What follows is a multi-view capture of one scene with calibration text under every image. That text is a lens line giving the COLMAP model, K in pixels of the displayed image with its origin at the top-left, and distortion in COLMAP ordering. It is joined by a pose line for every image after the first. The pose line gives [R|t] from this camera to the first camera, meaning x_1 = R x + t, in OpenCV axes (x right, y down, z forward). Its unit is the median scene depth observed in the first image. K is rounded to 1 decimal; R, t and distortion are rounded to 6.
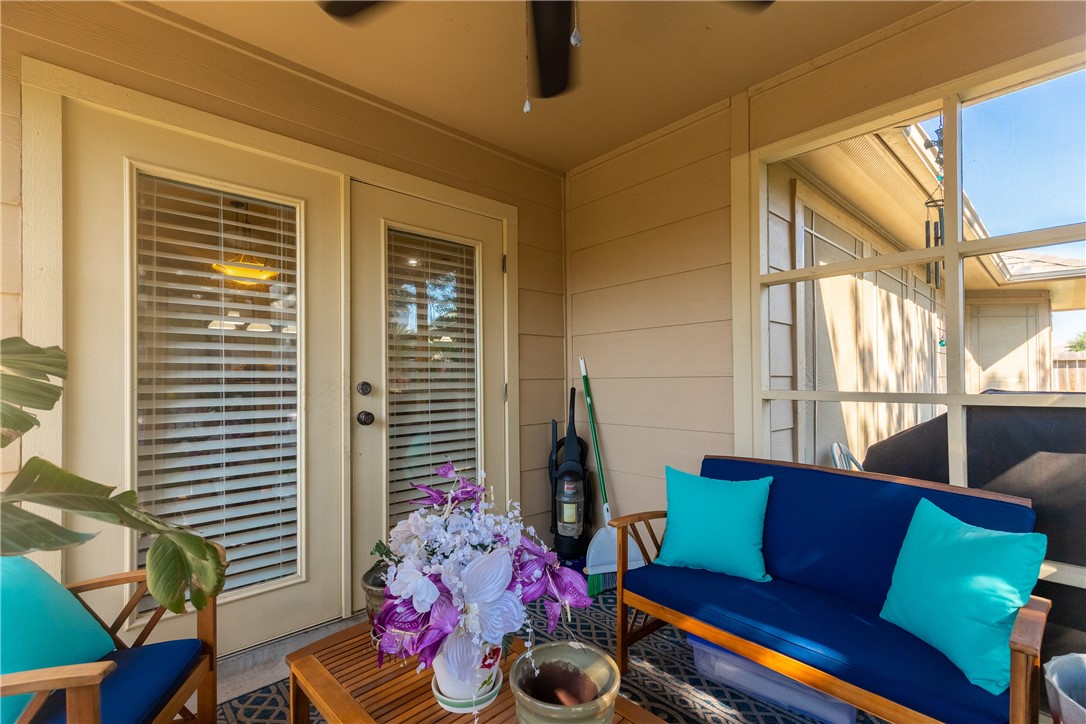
lens RADIAL K [[490.5, 0, 545.5], [0, 490.5, 368.2], [0, 0, 1]] dist [0.001421, 0.000095]
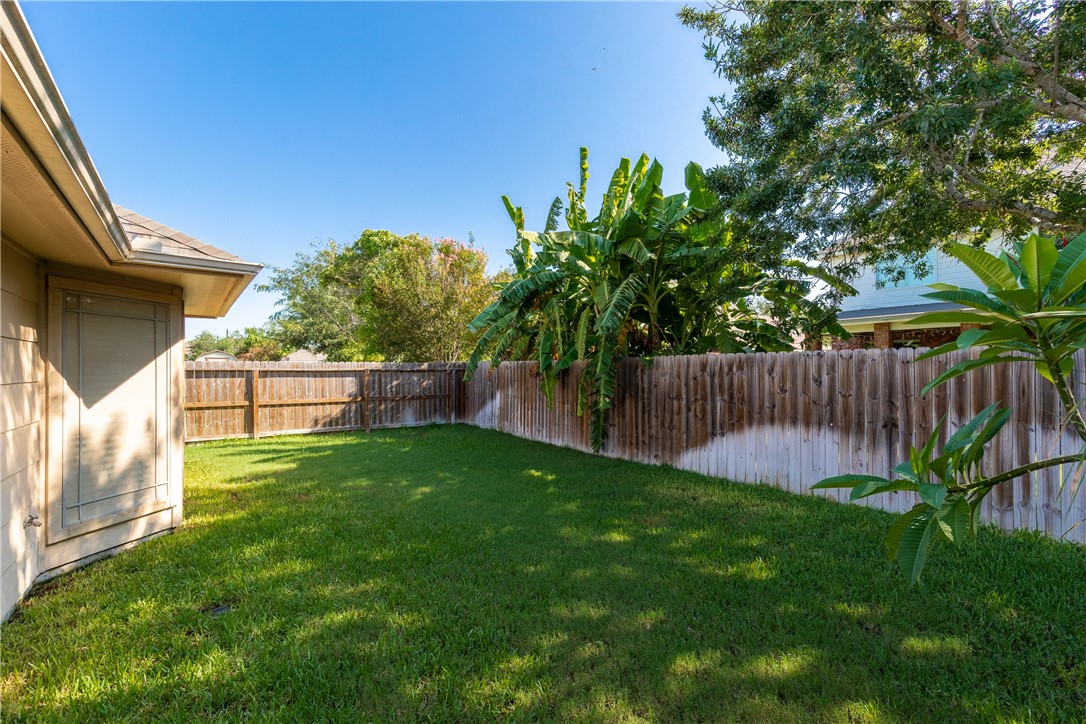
lens RADIAL K [[490.5, 0, 545.5], [0, 490.5, 368.2], [0, 0, 1]] dist [0.001421, 0.000095]
pose [[0.124258, 0.002380, 0.992247, 0.408273], [-0.009912, 0.999950, -0.001157, -0.048044], [-0.992200, -0.009691, 0.124275, 0.413678]]
